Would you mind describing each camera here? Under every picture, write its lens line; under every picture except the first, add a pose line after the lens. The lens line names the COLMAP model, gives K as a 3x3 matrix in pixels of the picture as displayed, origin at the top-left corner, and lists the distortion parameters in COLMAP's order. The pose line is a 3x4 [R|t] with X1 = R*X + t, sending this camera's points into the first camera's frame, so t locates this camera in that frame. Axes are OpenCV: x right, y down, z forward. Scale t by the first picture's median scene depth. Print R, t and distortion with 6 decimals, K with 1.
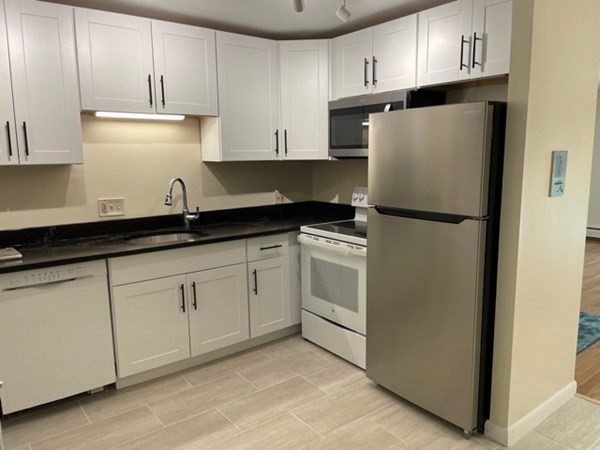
lens RADIAL K [[454.7, 0, 305.3], [0, 454.7, 227.4], [0, 0, 1]] dist [0.086303, -0.111354]
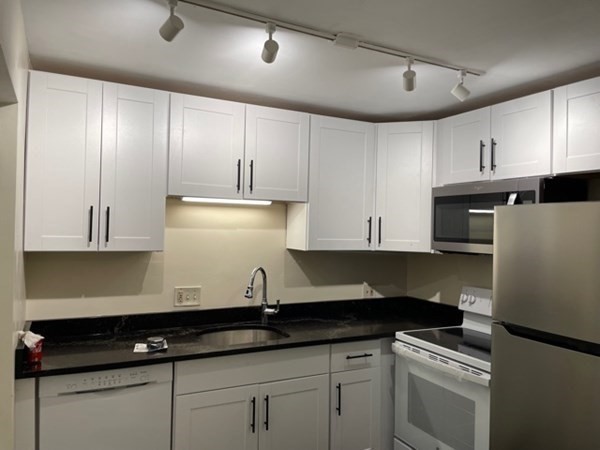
lens RADIAL K [[454.7, 0, 295.3], [0, 454.7, 225.0], [0, 0, 1]] dist [0.086303, -0.111354]
pose [[0.980630, 0.032848, -0.193096, -0.039041], [-0.064860, 0.984676, -0.161884, -0.052632], [0.184820, 0.171273, 0.967733, 0.133803]]
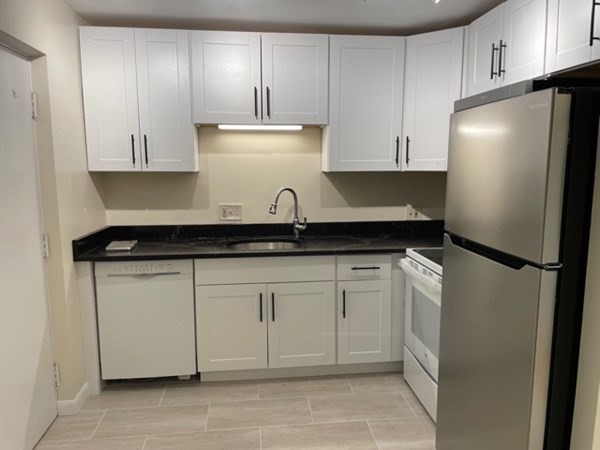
lens RADIAL K [[454.7, 0, 305.1], [0, 454.7, 227.5], [0, 0, 1]] dist [0.086303, -0.111354]
pose [[0.853686, 0.083357, -0.514073, 0.295440], [-0.092972, 0.995644, 0.007051, -0.033209], [0.512421, 0.041775, 0.857718, 0.178232]]
